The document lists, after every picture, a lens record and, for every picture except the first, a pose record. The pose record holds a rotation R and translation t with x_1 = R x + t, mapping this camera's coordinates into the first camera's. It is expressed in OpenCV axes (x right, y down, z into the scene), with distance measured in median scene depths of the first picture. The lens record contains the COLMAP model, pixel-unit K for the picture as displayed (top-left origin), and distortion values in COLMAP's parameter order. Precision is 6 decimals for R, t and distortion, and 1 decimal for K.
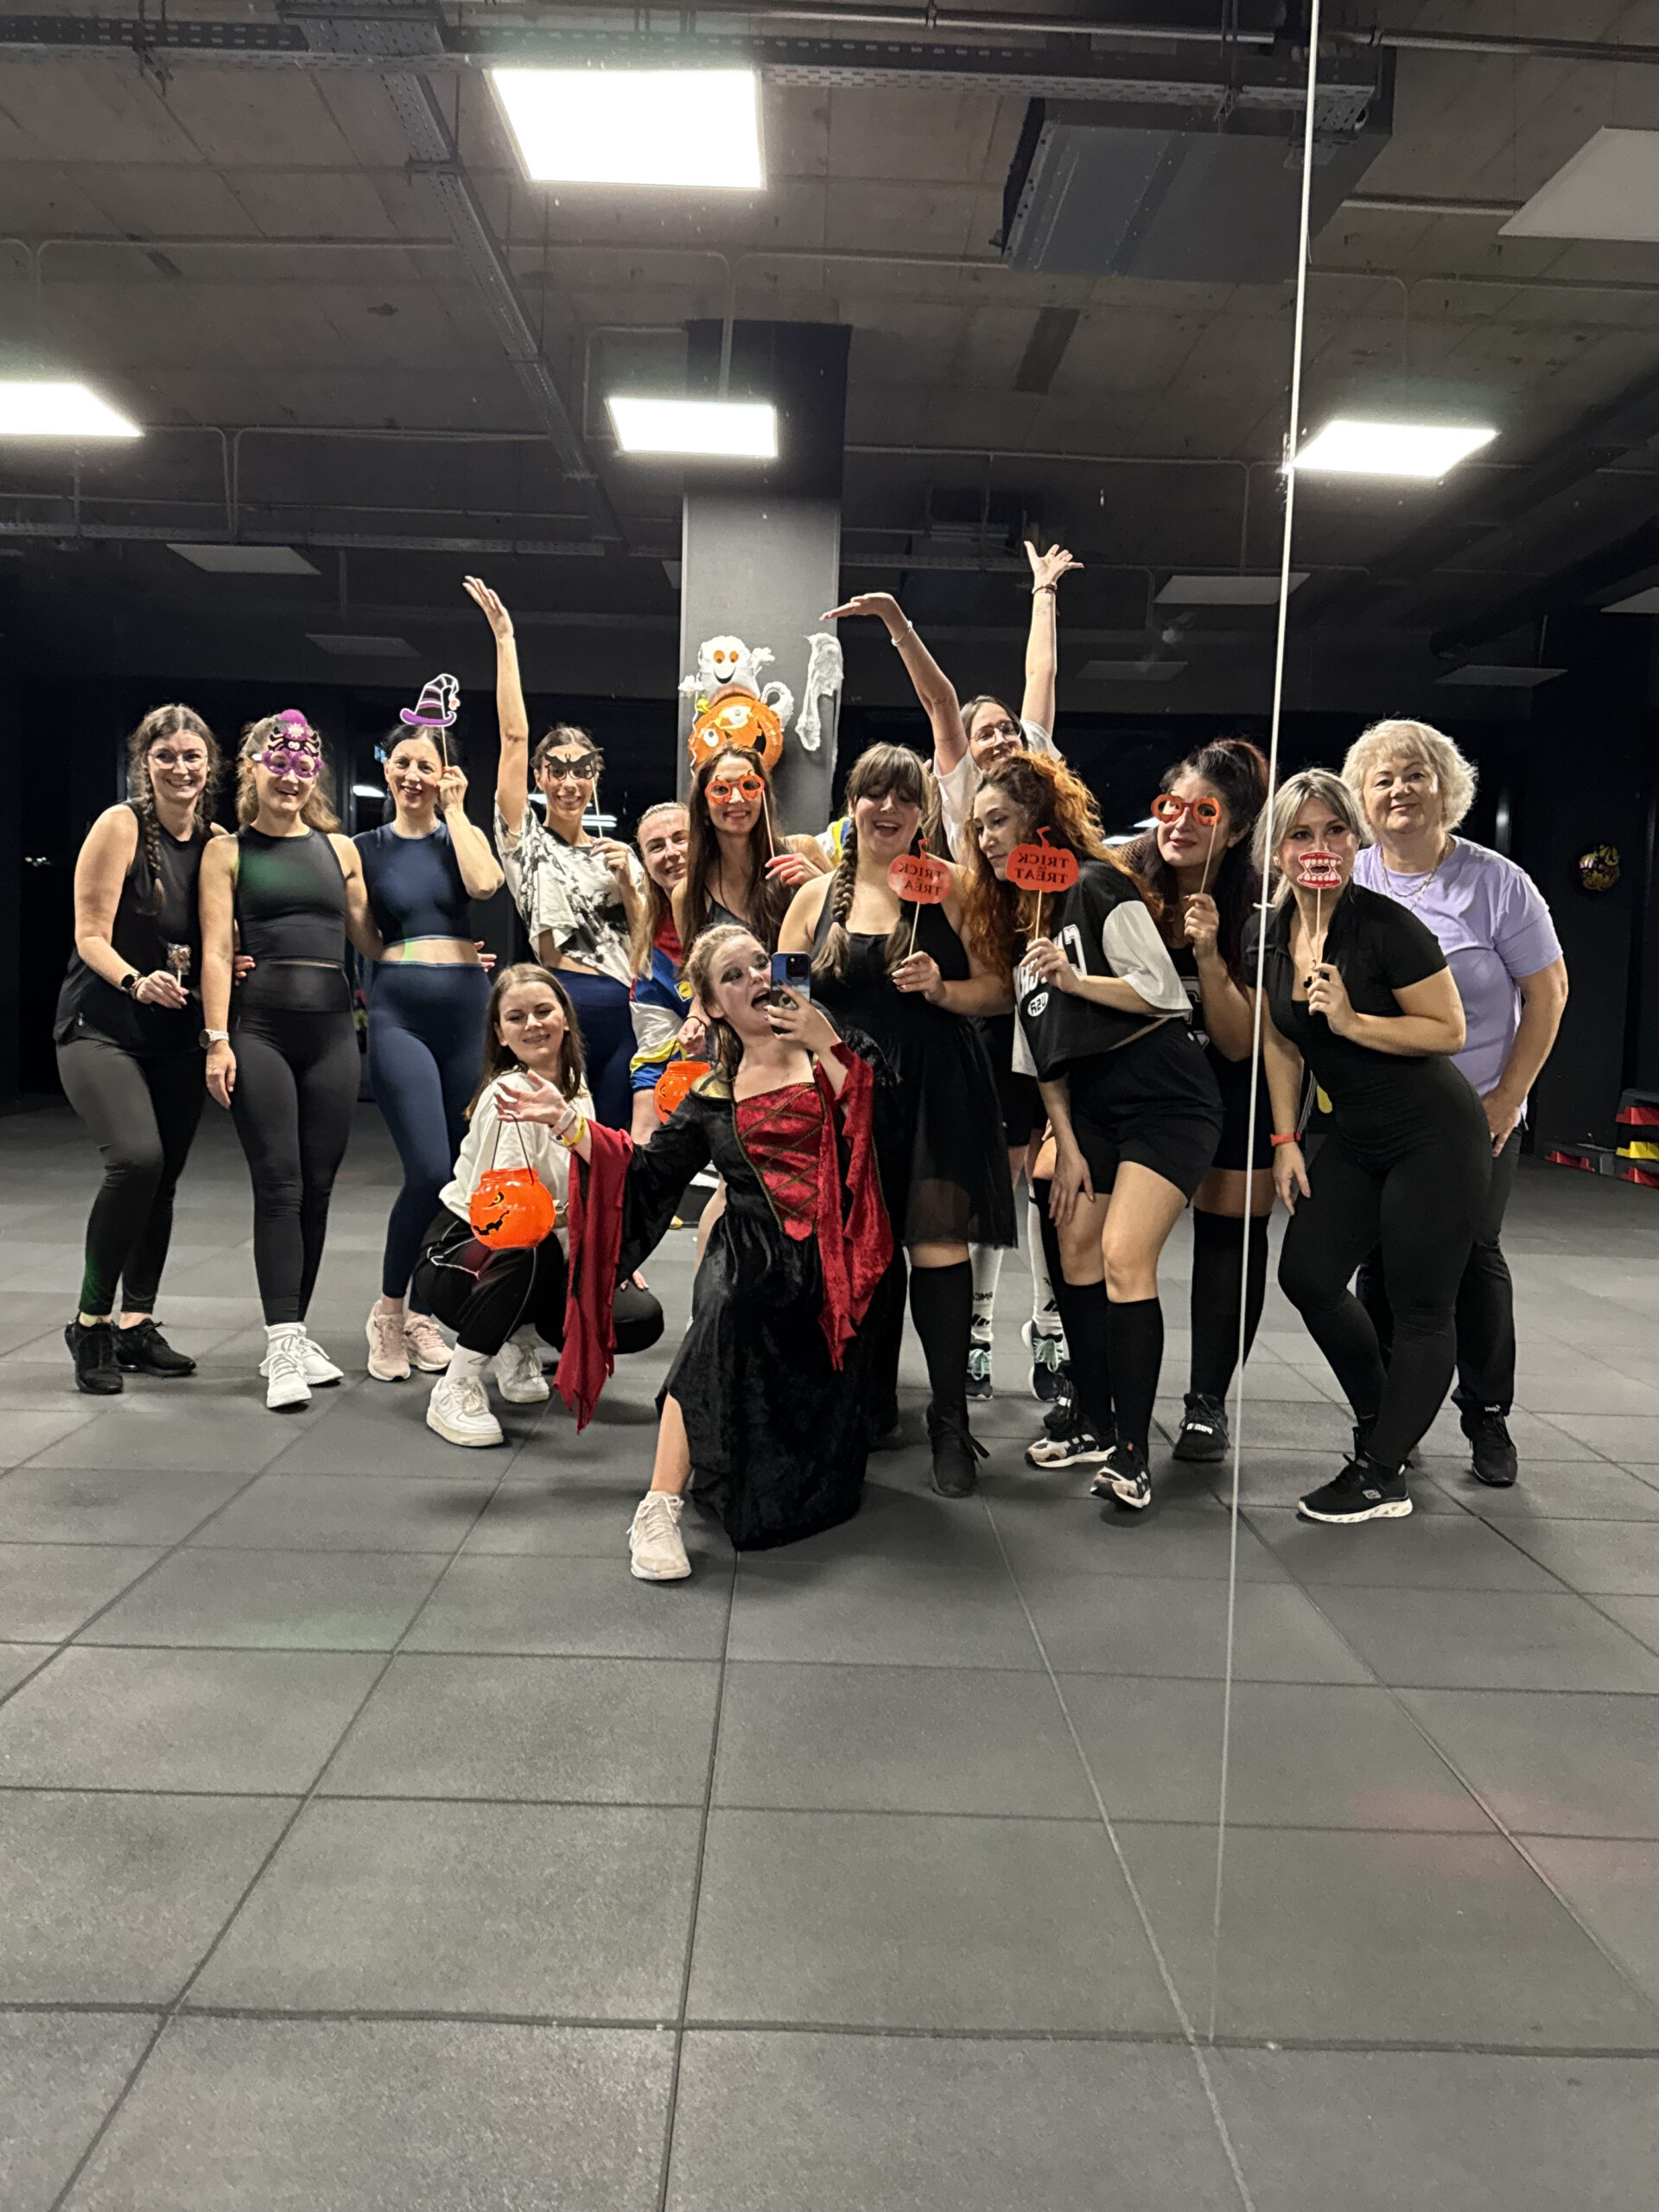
lens RADIAL K [[1893.8, 0, 820.9], [0, 1893.8, 1087.2], [0, 0, 1]] dist [0.005655, -0.017638]
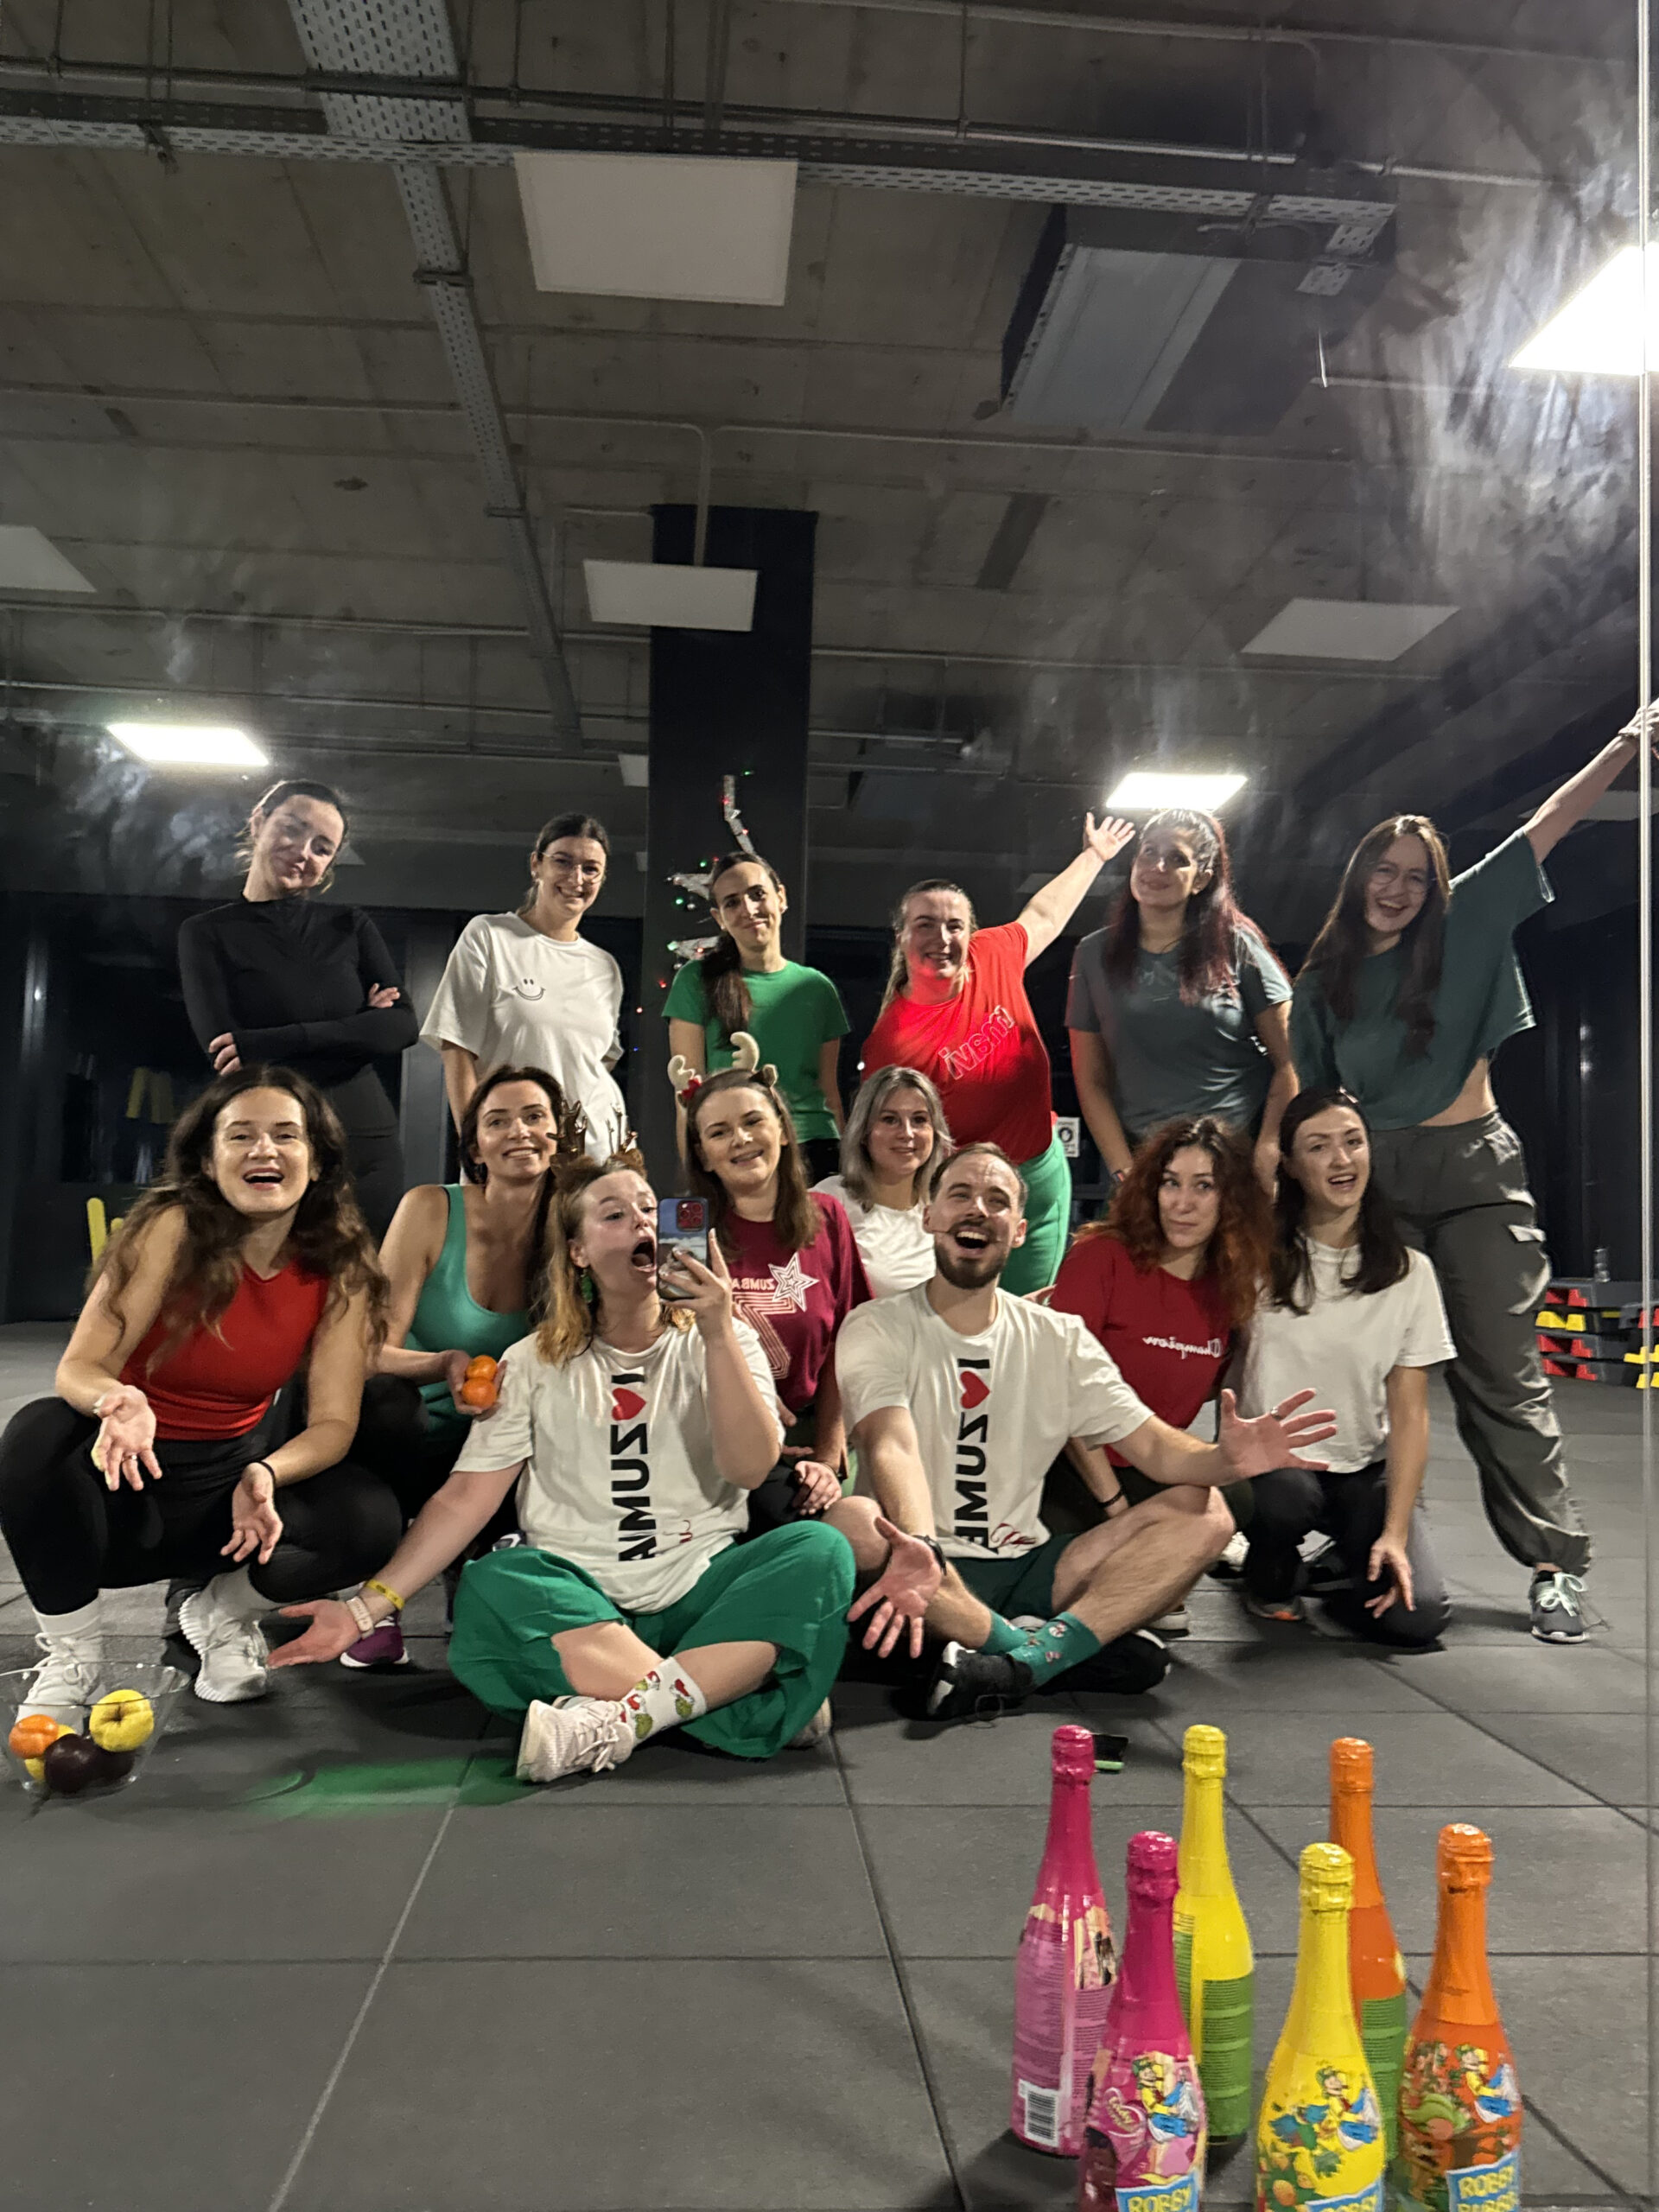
lens RADIAL K [[1893.8, 0, 850.8], [0, 1893.8, 1097.9], [0, 0, 1]] dist [0.005655, -0.017638]
pose [[0.997545, -0.003533, 0.069933, -0.086512], [0.012895, 0.990914, -0.133877, 0.089865], [-0.068825, 0.134450, 0.988527, 0.111370]]
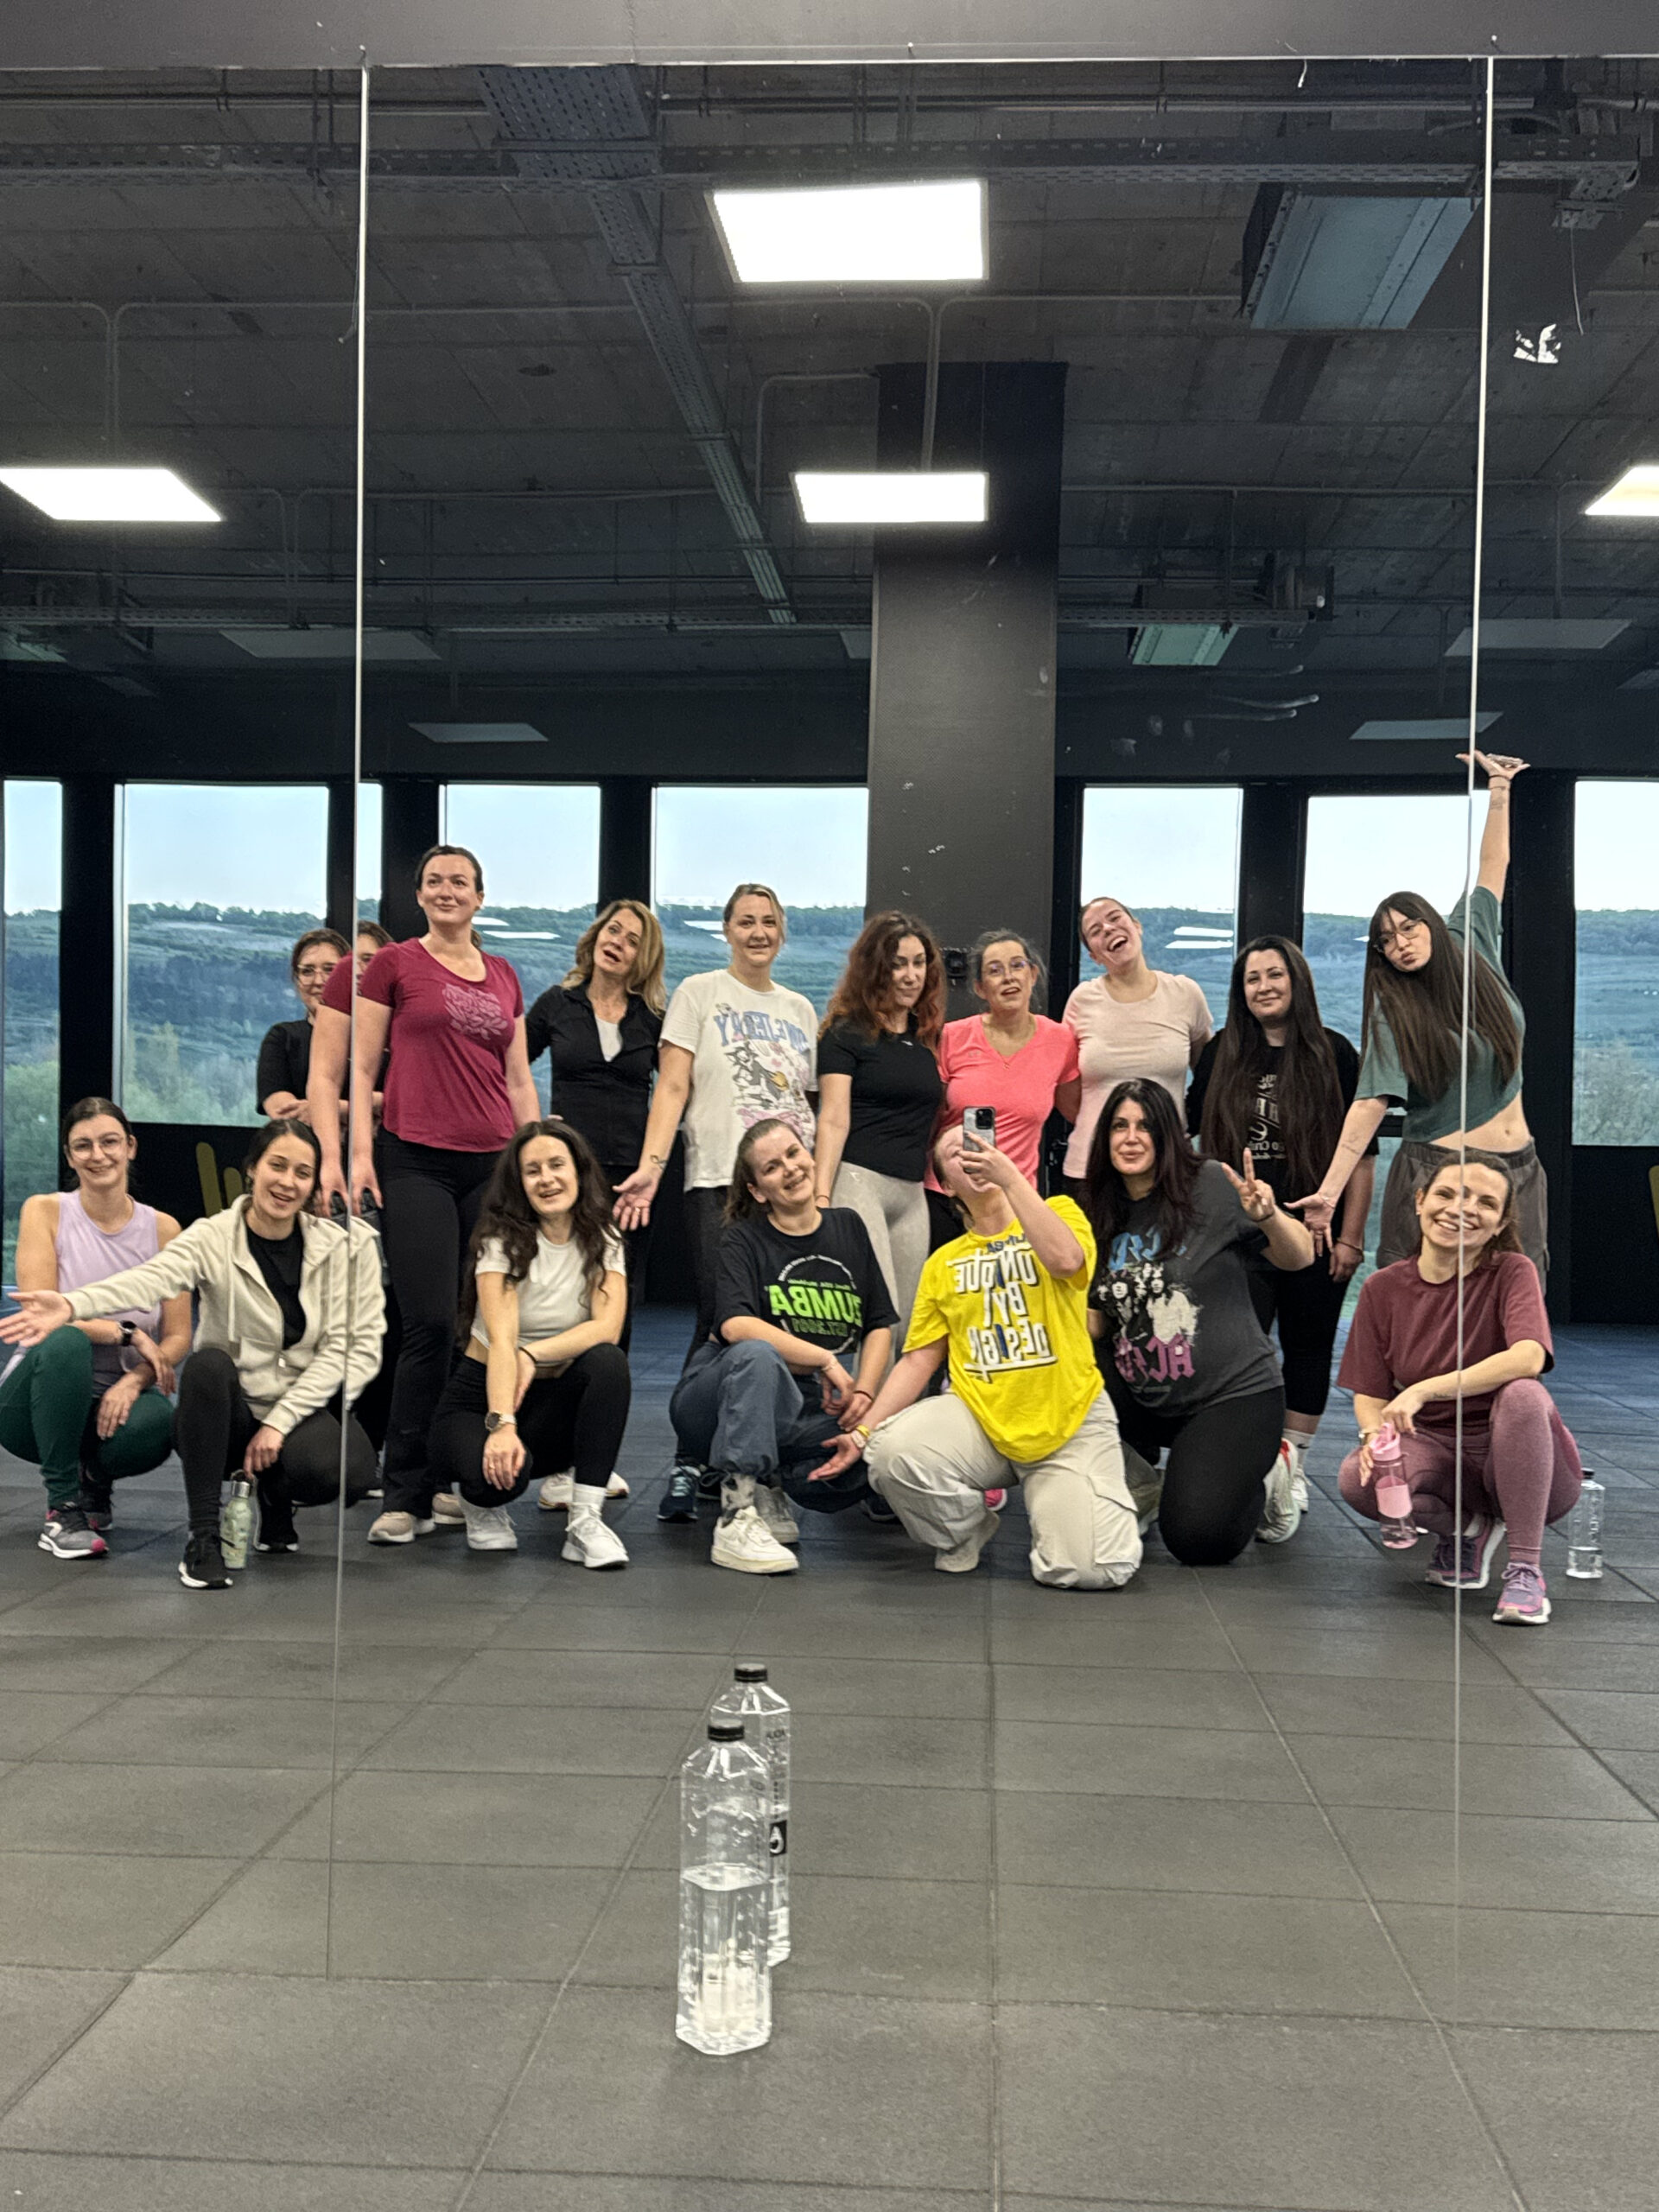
lens RADIAL K [[2558.2, 0, 812.8], [0, 2558.2, 1120.0], [0, 0, 1]] dist [0.004002, 0.000000]
pose [[0.996729, -0.015475, -0.079318, -0.026344], [0.010493, 0.997969, -0.062834, 0.025537], [0.080130, 0.061796, 0.994867, -0.319662]]
